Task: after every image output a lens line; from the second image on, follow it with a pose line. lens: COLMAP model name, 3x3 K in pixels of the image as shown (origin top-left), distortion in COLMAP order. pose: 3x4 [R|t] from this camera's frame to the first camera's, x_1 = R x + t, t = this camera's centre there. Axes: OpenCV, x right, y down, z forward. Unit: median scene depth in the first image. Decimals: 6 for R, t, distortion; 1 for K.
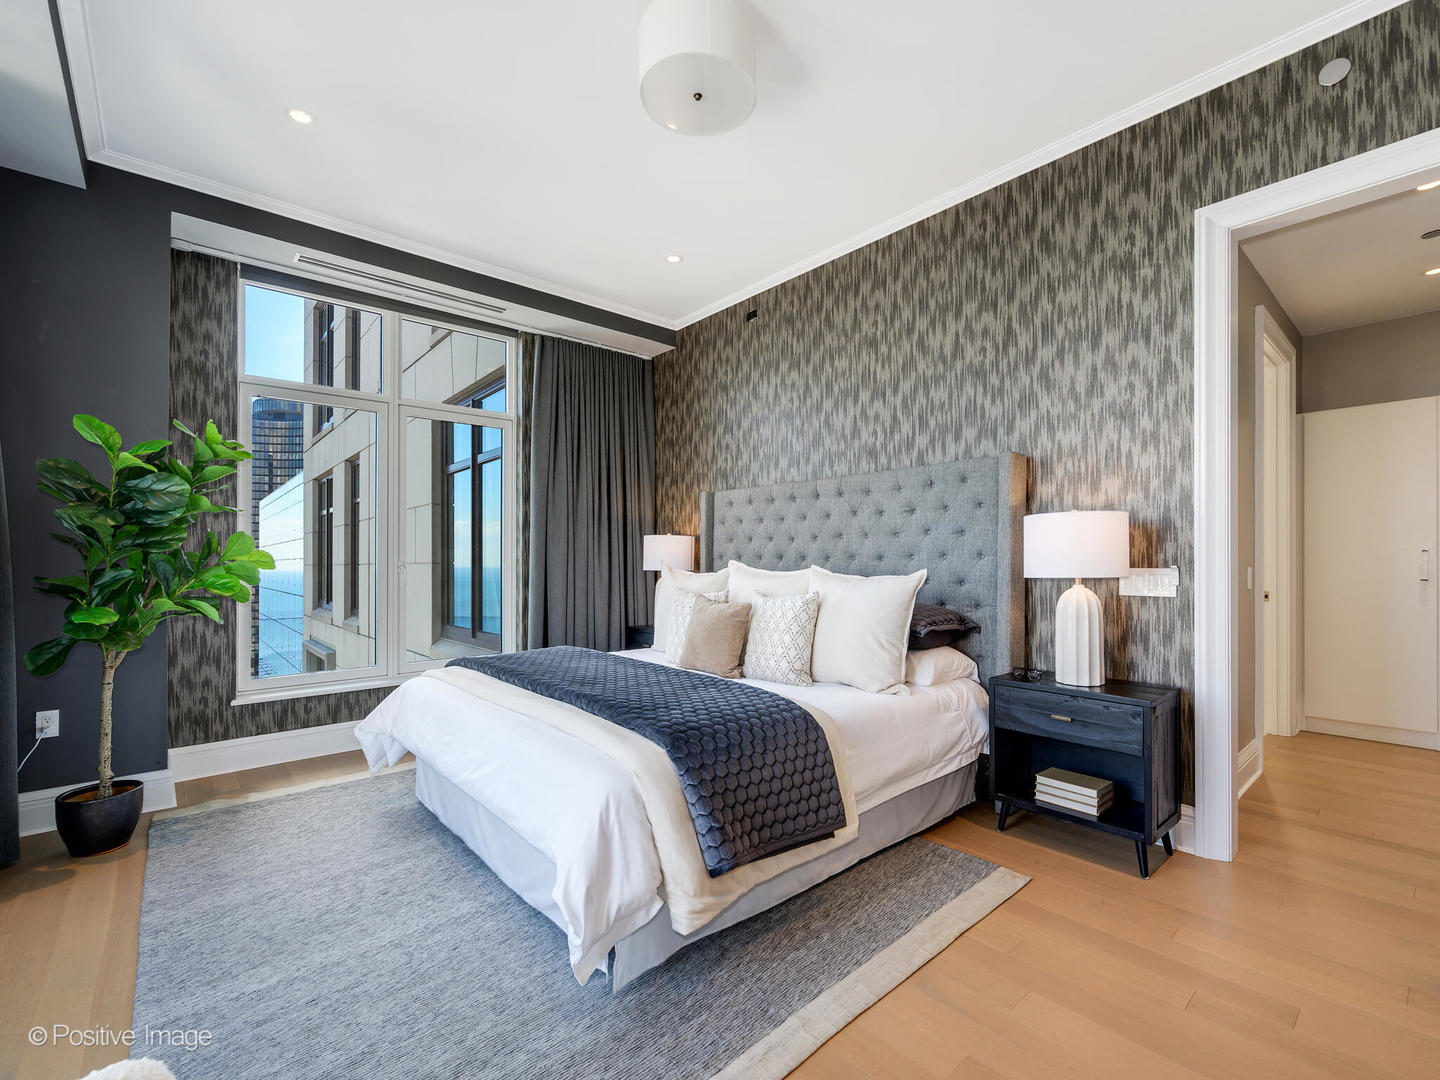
lens RADIAL K [[649.1, 0, 726.7], [0, 649.1, 567.7], [0, 0, 1]] dist [0.001494, -0.000027]
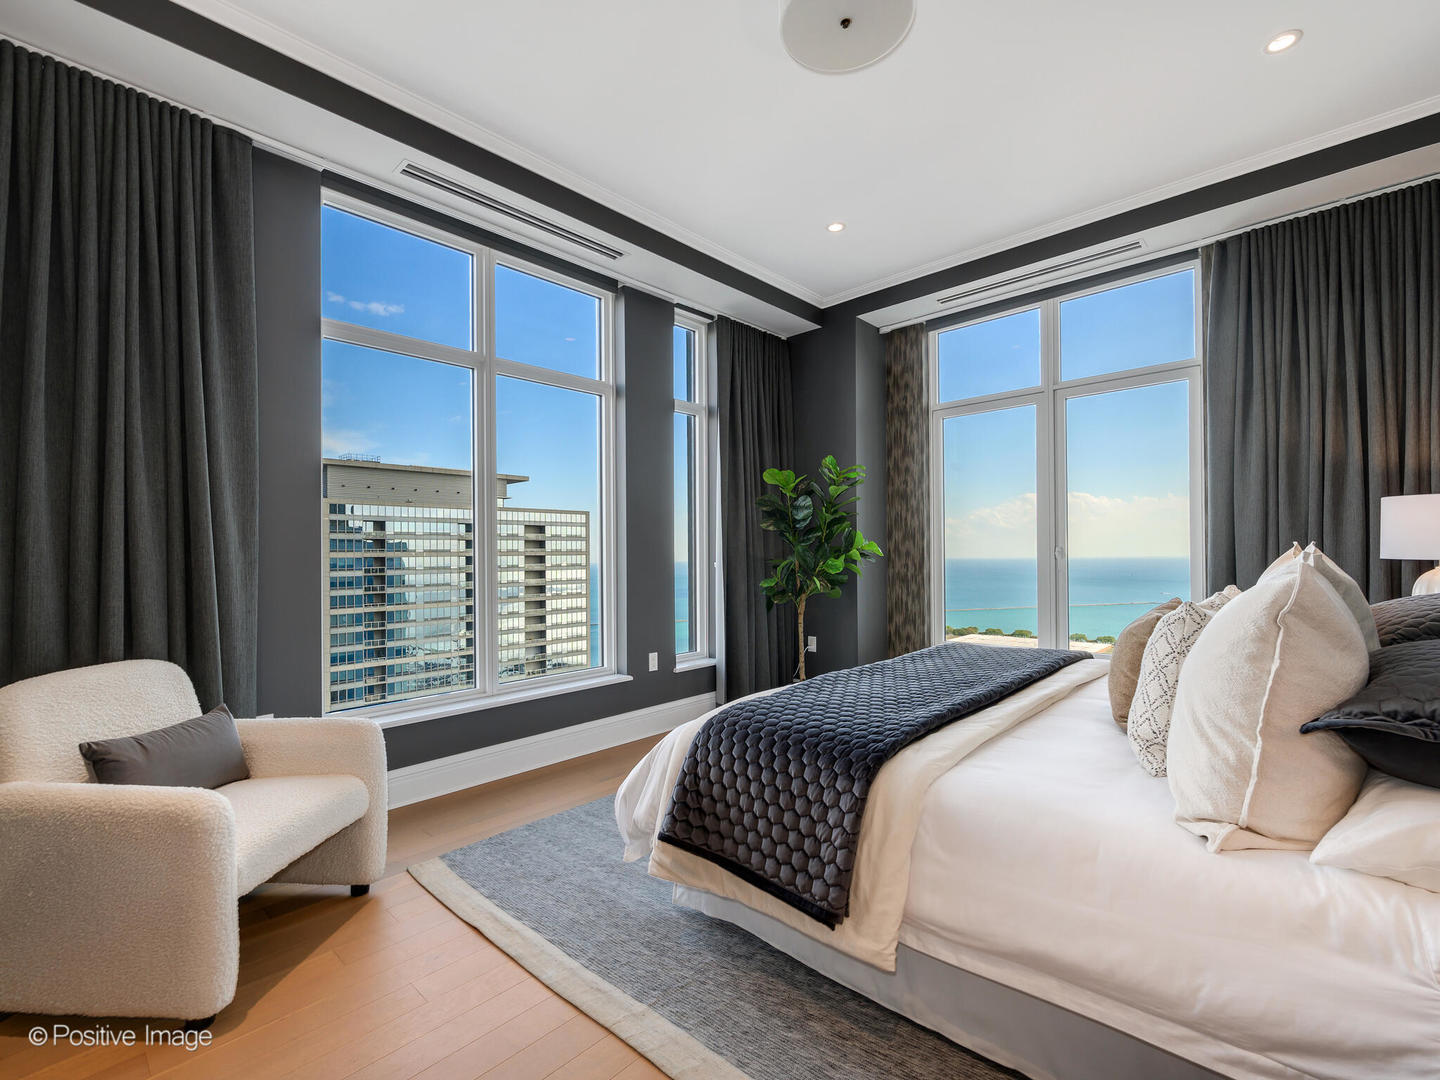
lens RADIAL K [[637.2, 0, 717.2], [0, 637.2, 550.3], [0, 0, 1]] dist [0.000457, -0.000203]
pose [[0.099116, -0.003654, -0.995069, 0.635229], [0.003728, 0.999988, -0.003301, -0.005739], [0.995069, -0.003383, 0.099129, 0.589092]]
